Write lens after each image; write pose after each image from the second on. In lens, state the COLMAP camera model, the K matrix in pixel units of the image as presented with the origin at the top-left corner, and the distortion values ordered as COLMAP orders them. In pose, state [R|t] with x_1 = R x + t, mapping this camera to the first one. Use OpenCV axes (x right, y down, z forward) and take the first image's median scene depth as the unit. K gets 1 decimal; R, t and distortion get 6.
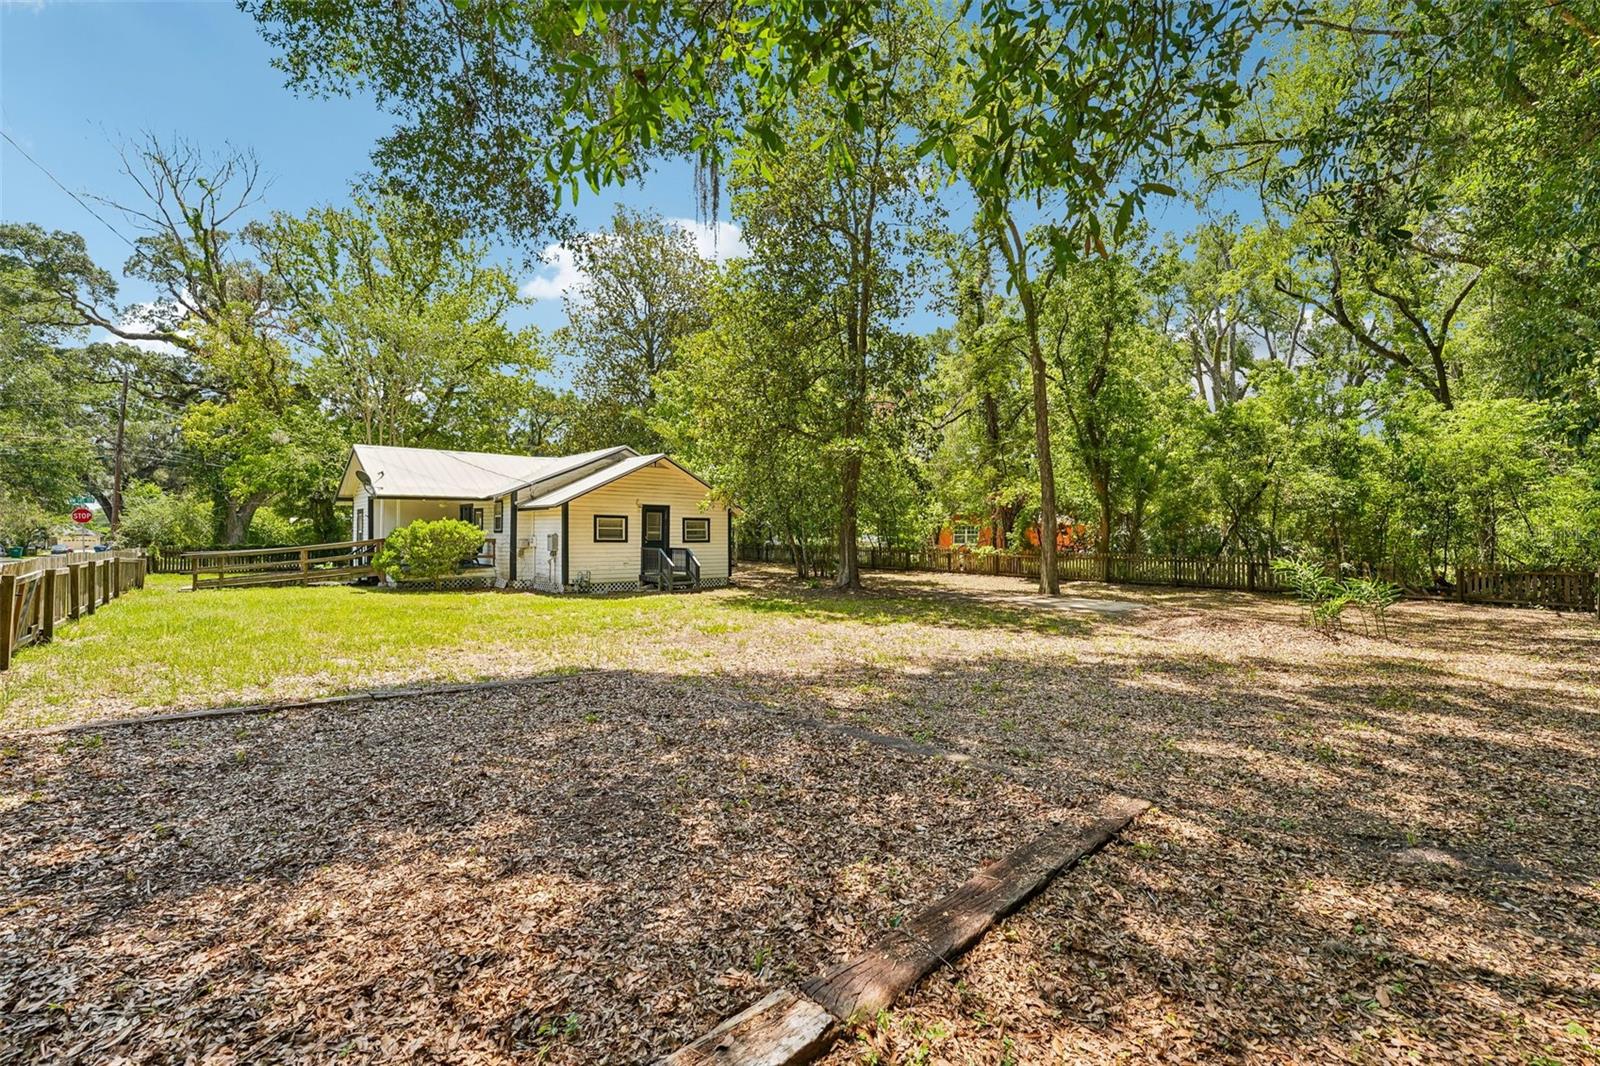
lens RADIAL K [[657.8, 0, 795.3], [0, 657.8, 531.8], [0, 0, 1]] dist [-0.026733, 0.004287]
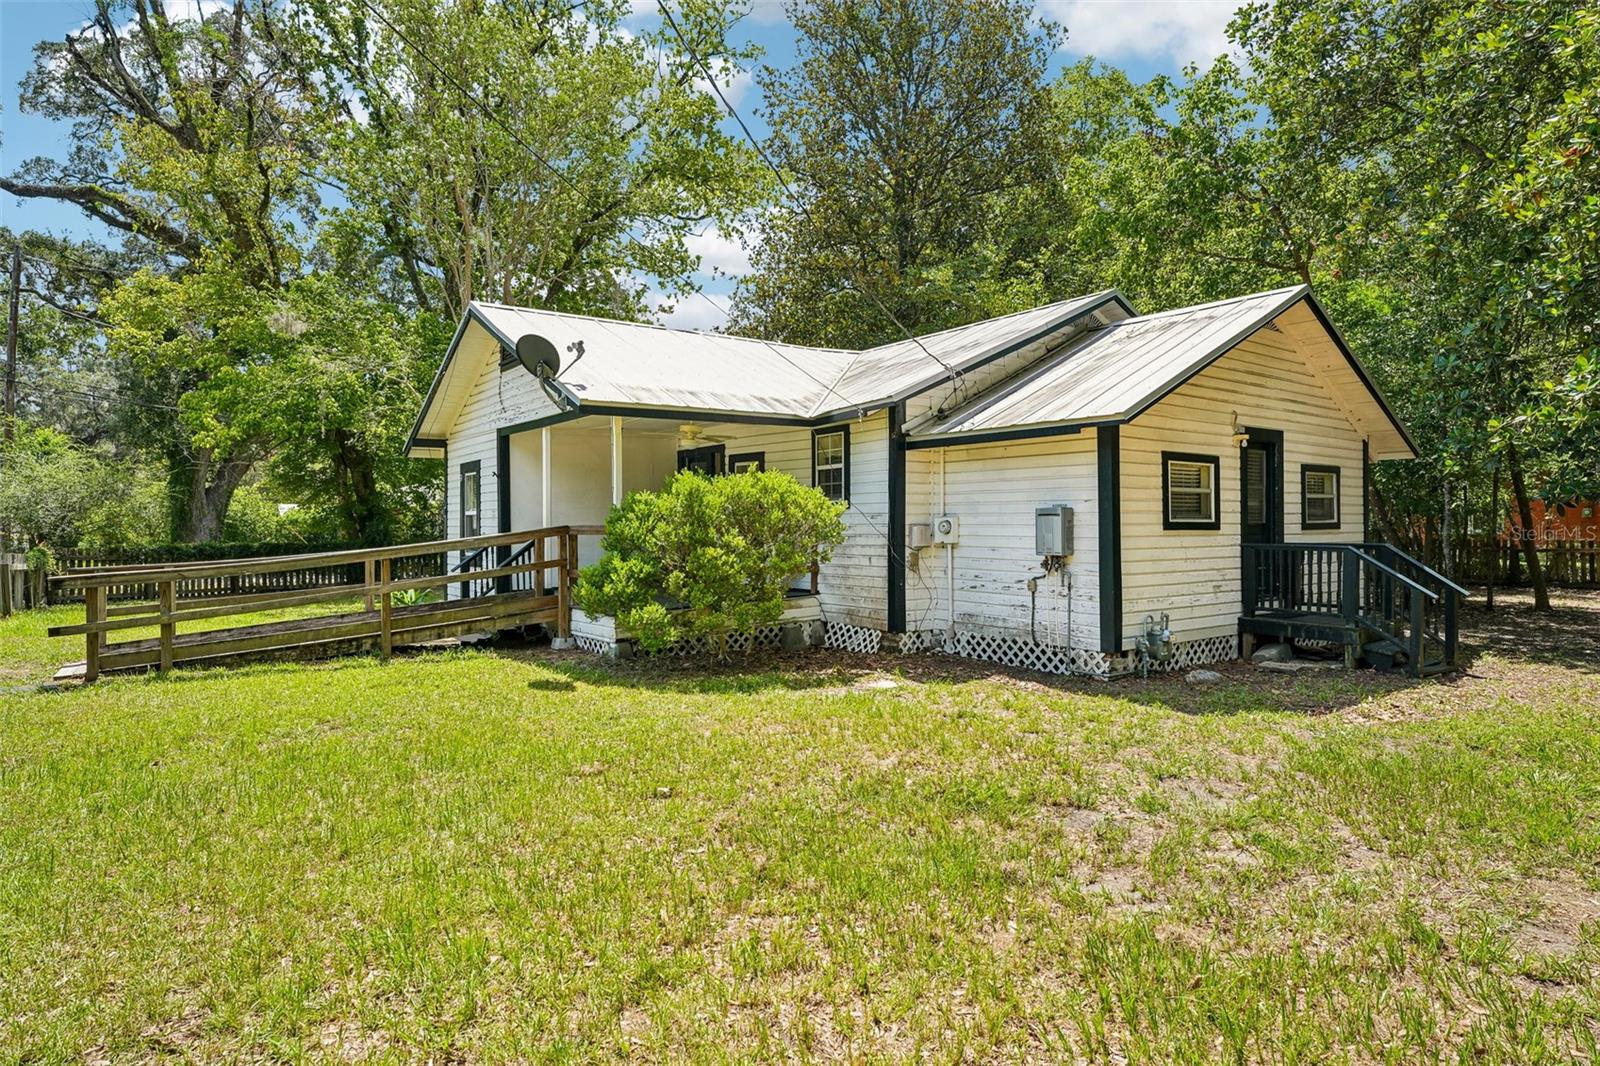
lens RADIAL K [[866.5, 0, 803.3], [0, 866.5, 531.0], [0, 0, 1]] dist [0.002895, 0.002095]
pose [[0.993806, -0.009907, -0.110682, -0.396983], [0.011261, 0.999869, 0.011611, 0.007853], [0.110553, -0.012786, 0.993788, 0.459410]]
